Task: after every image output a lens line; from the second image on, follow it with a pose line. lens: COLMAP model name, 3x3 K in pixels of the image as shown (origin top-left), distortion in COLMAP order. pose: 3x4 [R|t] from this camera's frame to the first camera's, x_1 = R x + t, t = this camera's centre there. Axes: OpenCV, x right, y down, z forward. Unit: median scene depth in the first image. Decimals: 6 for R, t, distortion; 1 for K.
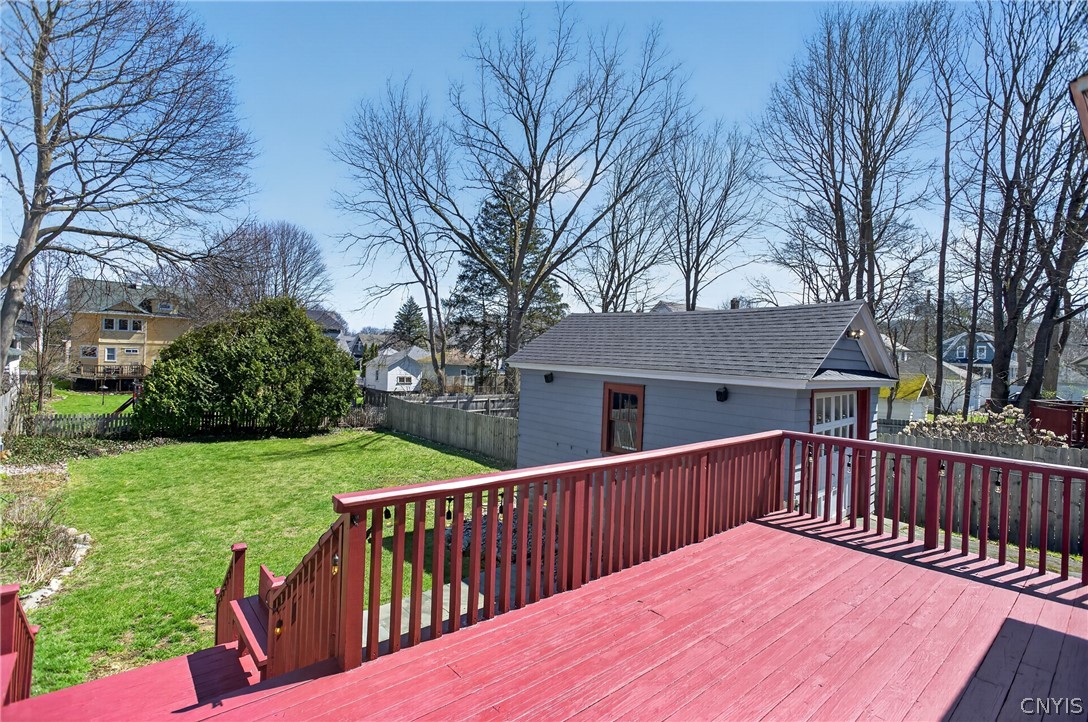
lens RADIAL K [[522.8, 0, 548.6], [0, 522.8, 358.8], [0, 0, 1]] dist [0.001903, -0.001236]
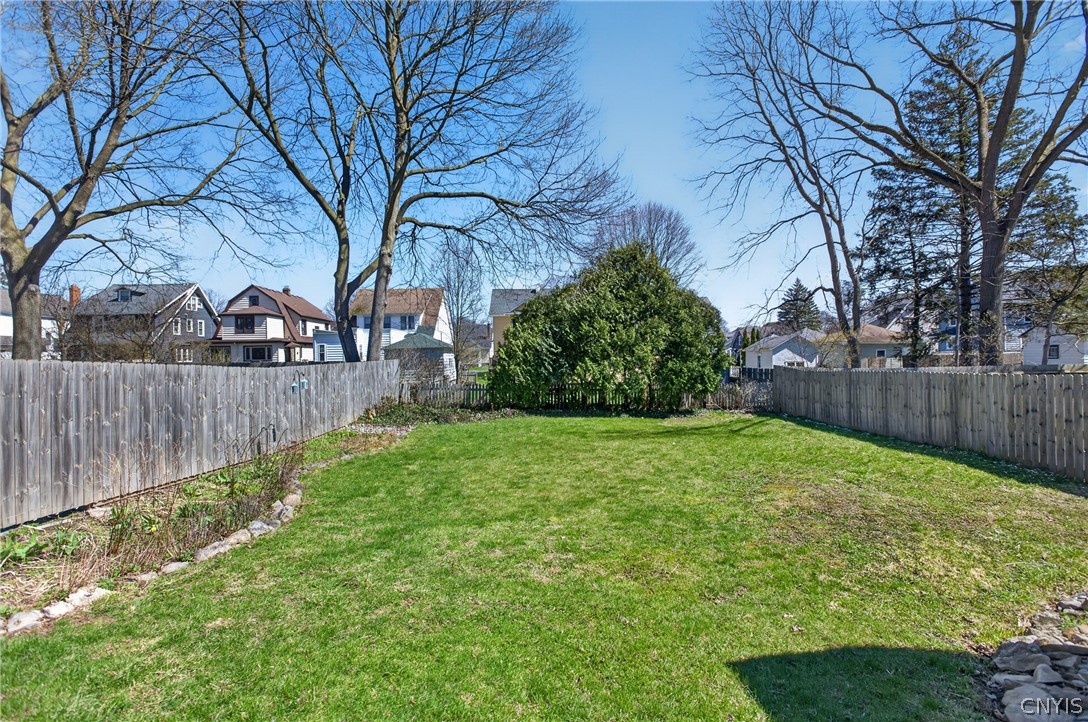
lens RADIAL K [[522.8, 0, 539.2], [0, 522.8, 359.4], [0, 0, 1]] dist [0.001903, -0.001236]
pose [[0.751784, -0.044830, -0.657884, -0.097075], [0.037589, 0.998978, -0.025119, 0.080467], [0.658337, -0.005845, 0.752700, 0.318311]]
